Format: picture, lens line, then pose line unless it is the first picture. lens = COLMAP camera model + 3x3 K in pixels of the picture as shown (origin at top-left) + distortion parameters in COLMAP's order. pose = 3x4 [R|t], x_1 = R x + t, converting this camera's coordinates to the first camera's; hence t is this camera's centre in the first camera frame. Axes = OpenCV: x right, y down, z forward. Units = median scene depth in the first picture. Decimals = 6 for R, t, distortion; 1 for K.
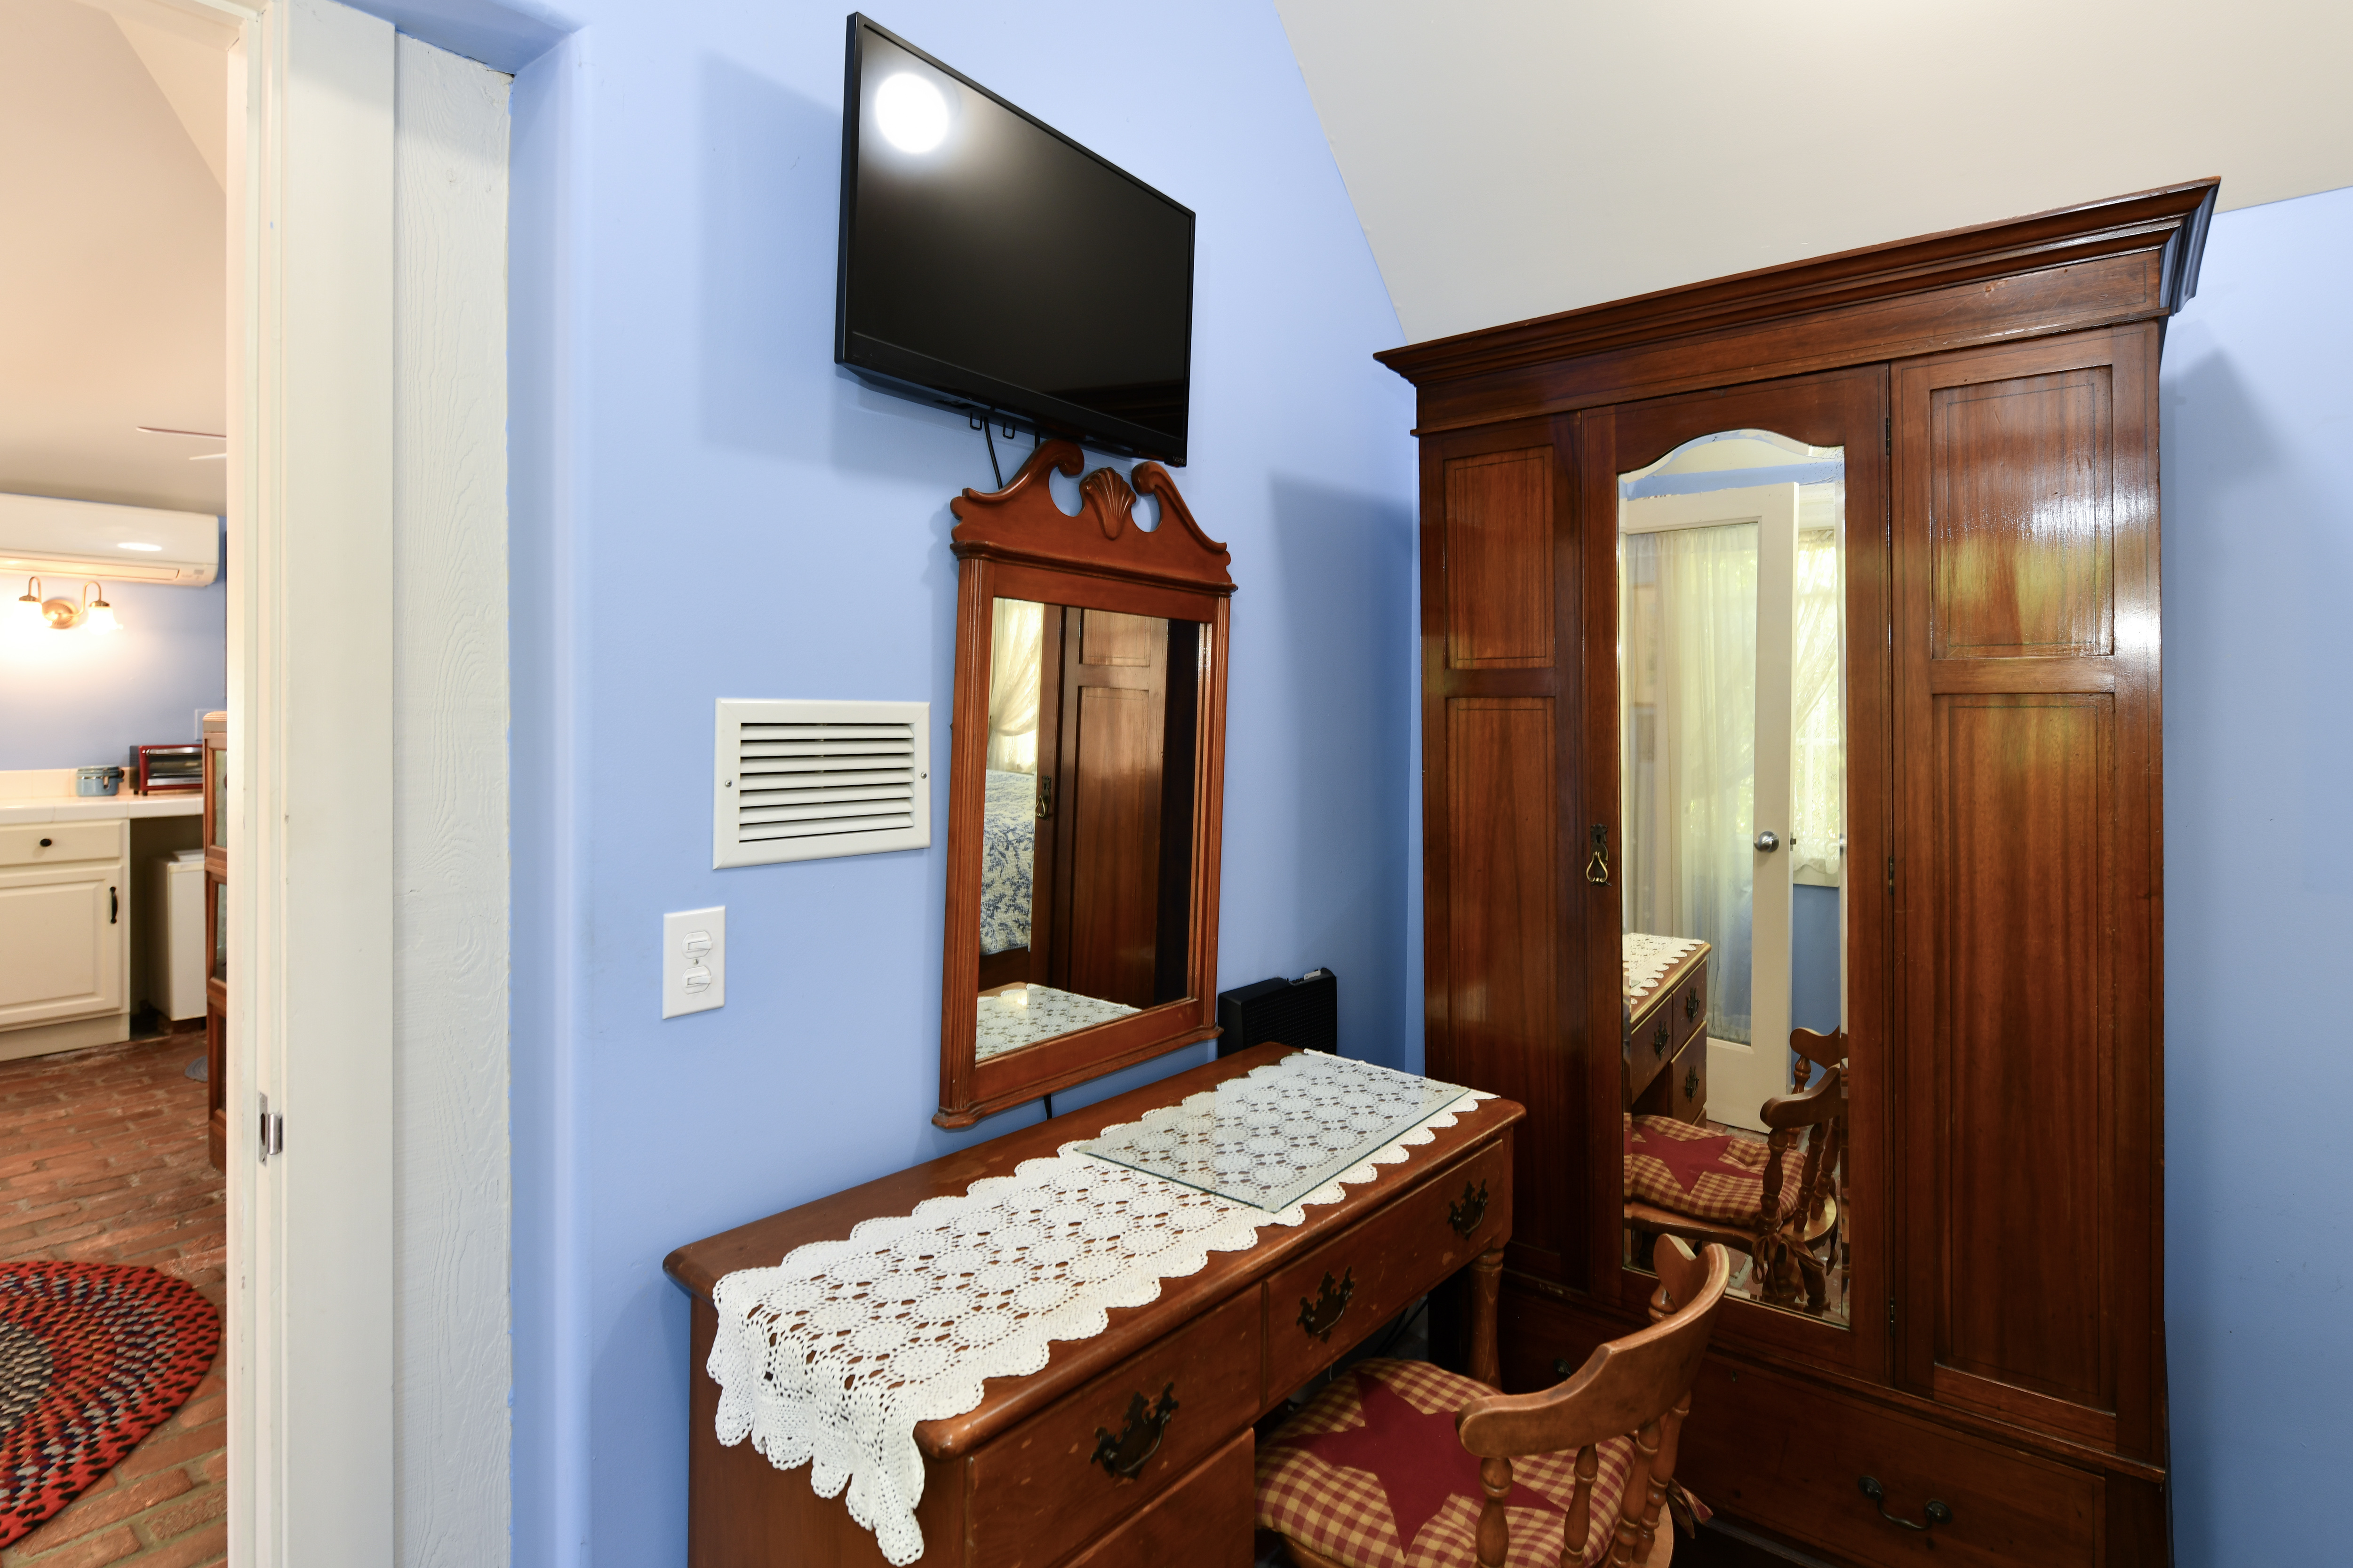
lens RADIAL K [[1139.8, 0, 1181.4], [0, 1139.8, 699.6], [0, 0, 1]] dist [-0.000727, 0.000134]
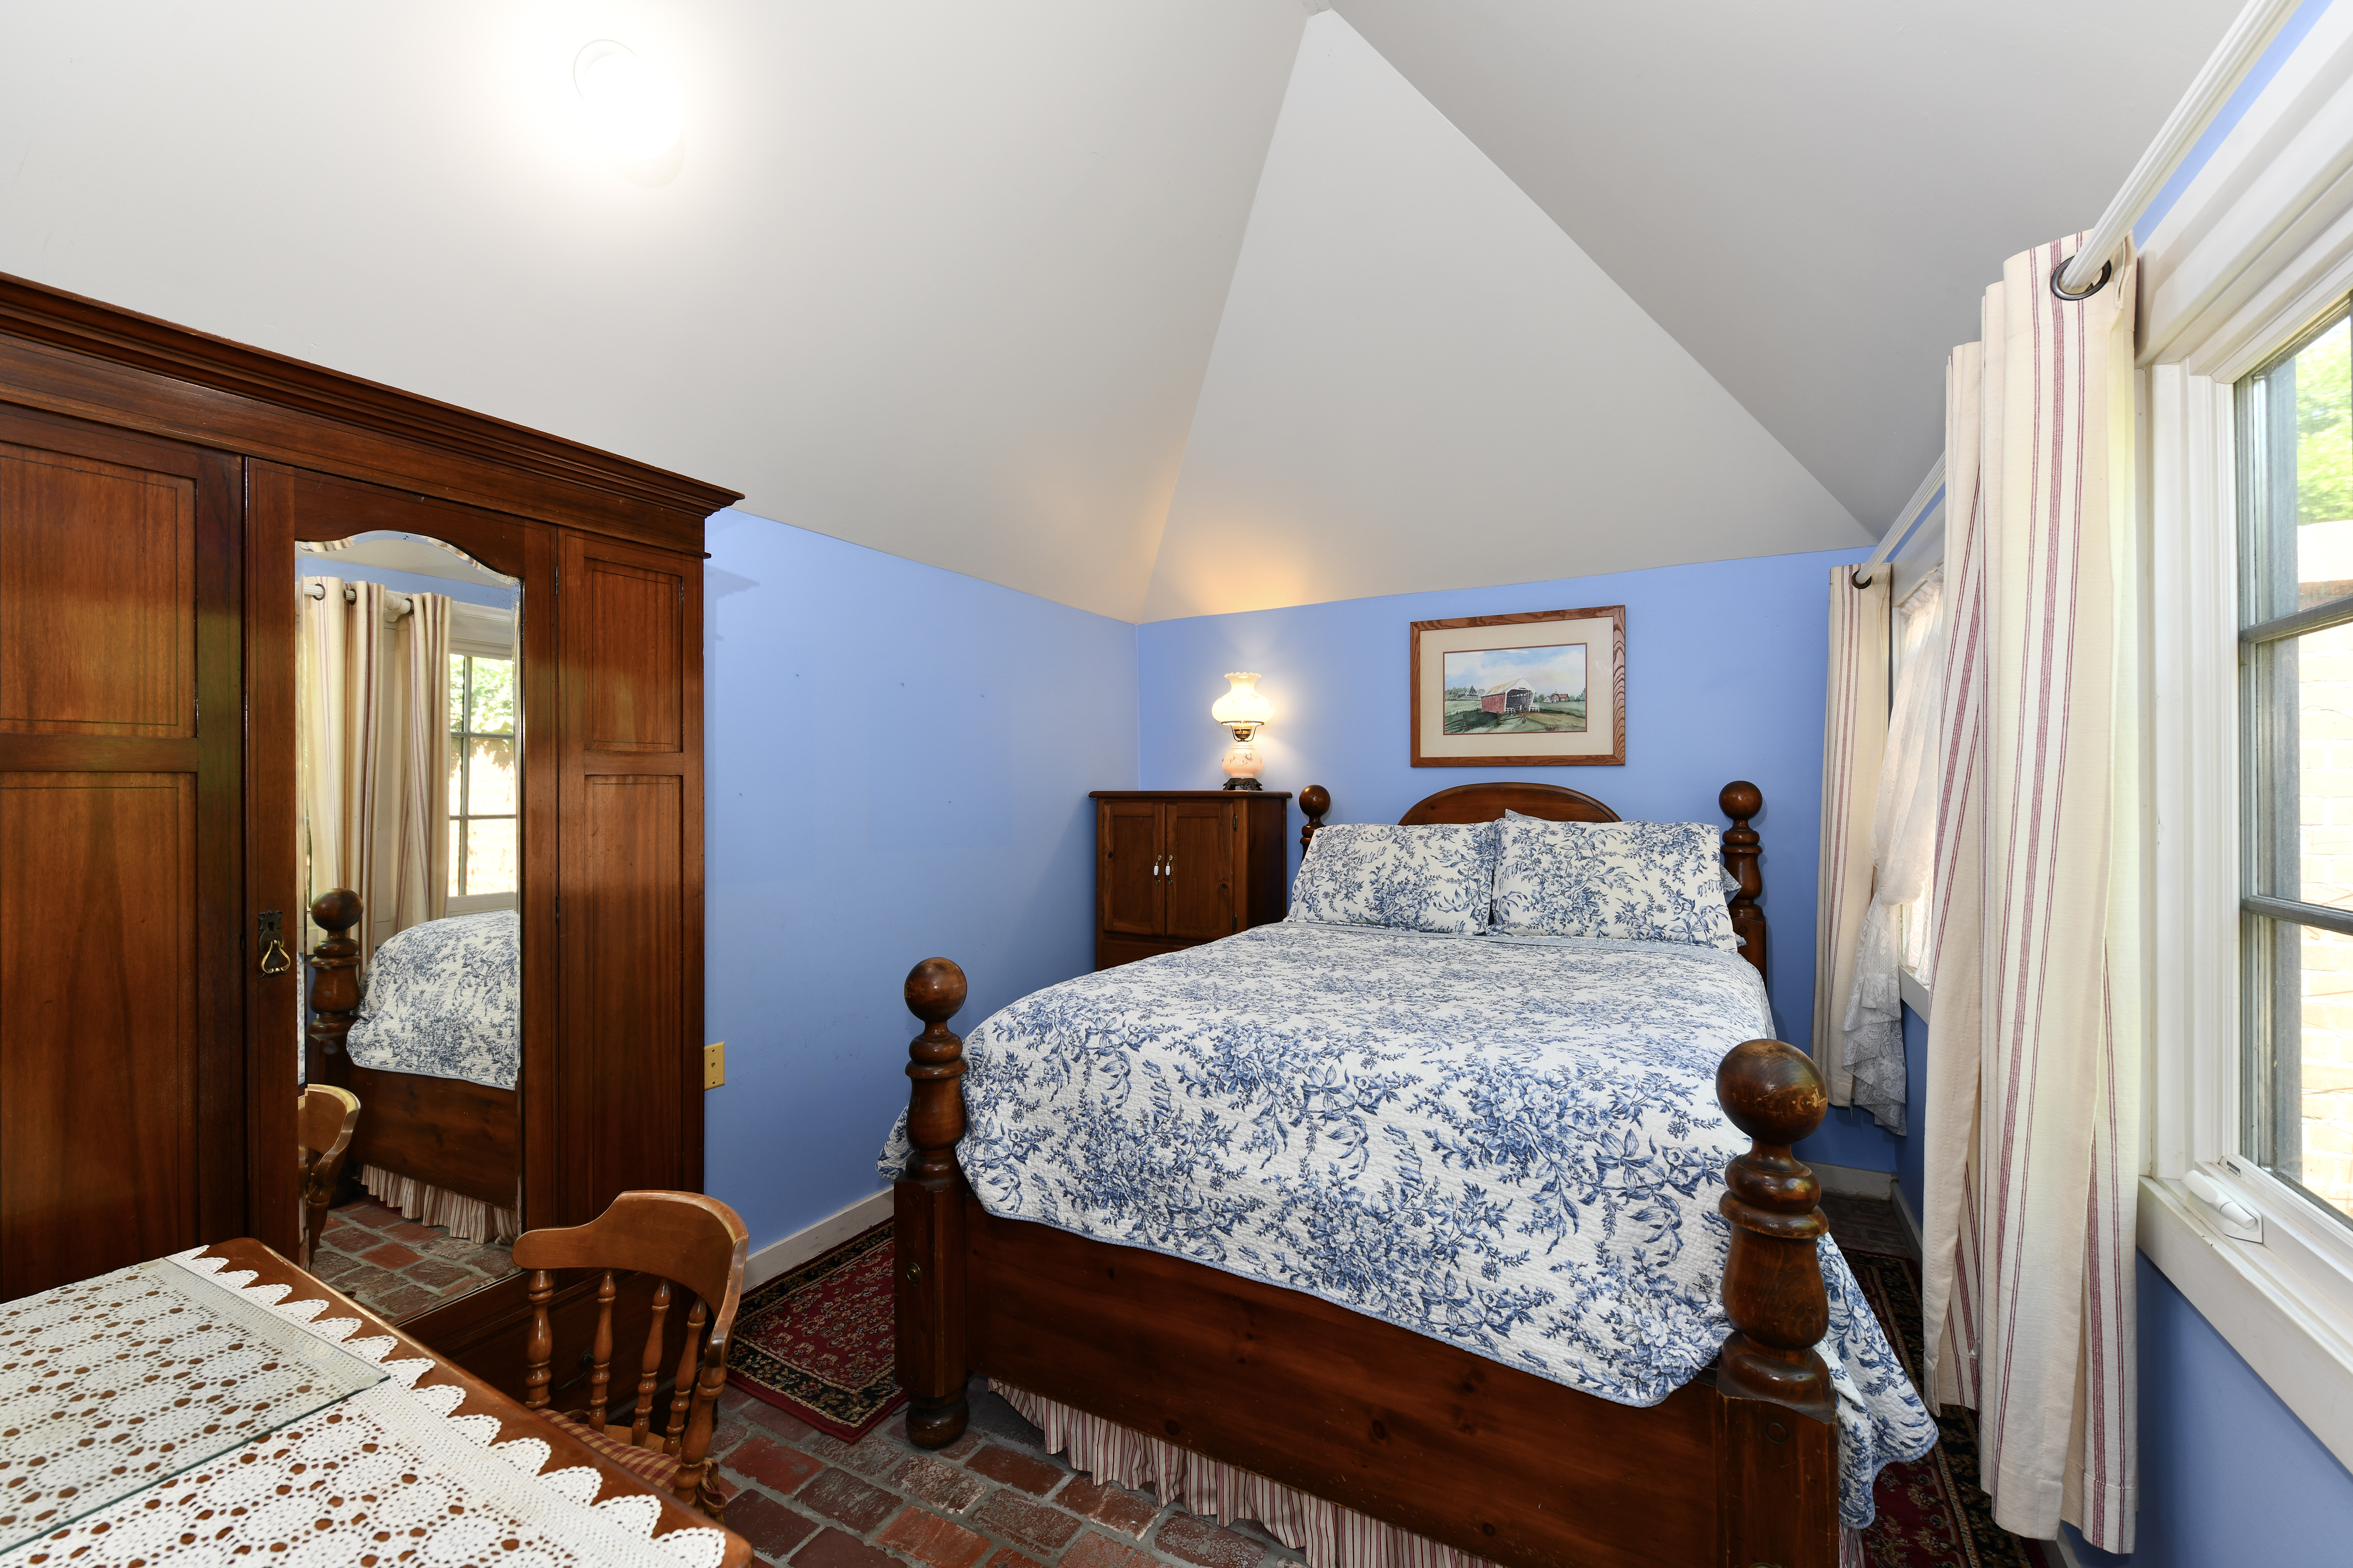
lens RADIAL K [[1019.4, 0, 1176.5], [0, 1019.4, 784.0], [0, 0, 1]] dist [-0.000003, -0.000125]
pose [[-0.170914, -0.002499, 0.985283, -0.652727], [-0.003696, 0.999991, 0.001895, 0.001818], [-0.985279, -0.003318, -0.170922, 0.466913]]
